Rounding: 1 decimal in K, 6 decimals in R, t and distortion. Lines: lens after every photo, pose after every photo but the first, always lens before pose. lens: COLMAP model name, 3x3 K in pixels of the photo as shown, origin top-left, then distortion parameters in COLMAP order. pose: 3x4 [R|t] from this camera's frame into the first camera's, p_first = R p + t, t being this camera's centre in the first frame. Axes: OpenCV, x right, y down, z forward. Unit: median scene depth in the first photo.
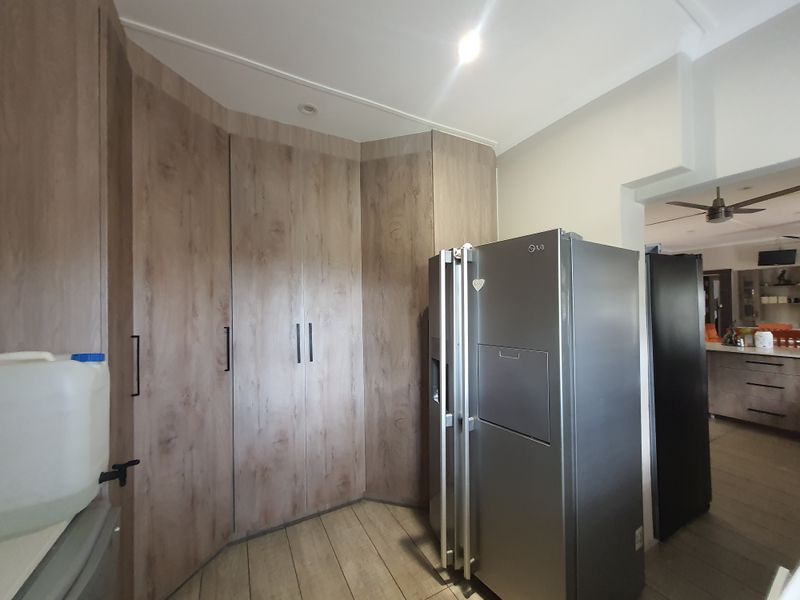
lens RADIAL K [[318.4, 0, 402.7], [0, 318.4, 301.7], [0, 0, 1]] dist [0.008053, 0.001191]
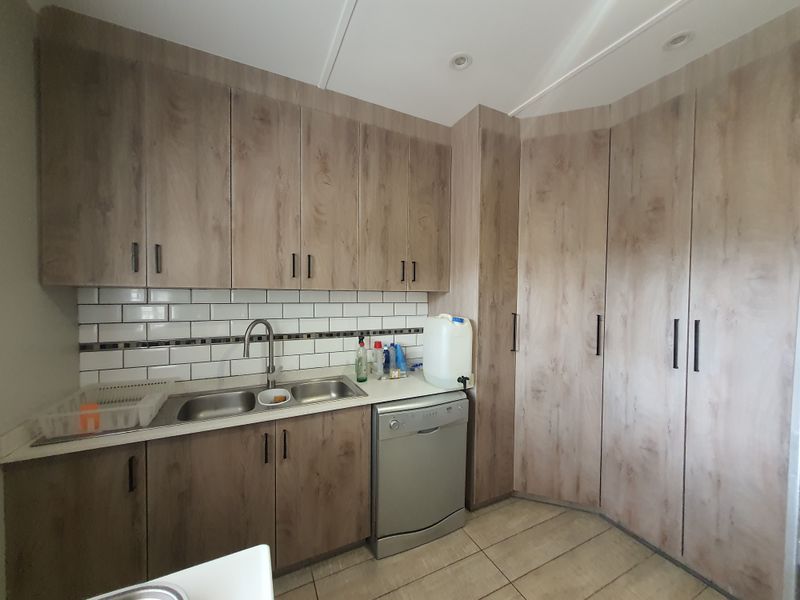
lens RADIAL K [[318.4, 0, 403.7], [0, 318.4, 300.1], [0, 0, 1]] dist [0.008053, 0.001191]
pose [[-0.048475, 0.035453, -0.998195, 0.545292], [0.005271, 0.999365, 0.035239, -0.012491], [0.998810, -0.003553, -0.048632, 0.387266]]
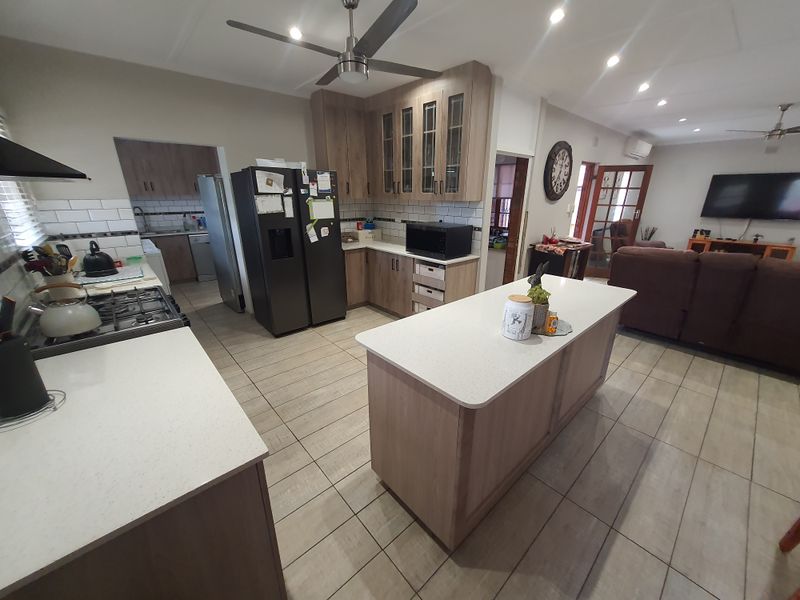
lens RADIAL K [[318.4, 0, 412.7], [0, 318.4, 302.9], [0, 0, 1]] dist [0.008053, 0.001191]
pose [[0.224015, 0.334663, -0.915324, 6.121736], [0.004010, 0.938869, 0.344252, -0.178370], [0.974577, -0.080788, 0.208979, 3.163800]]
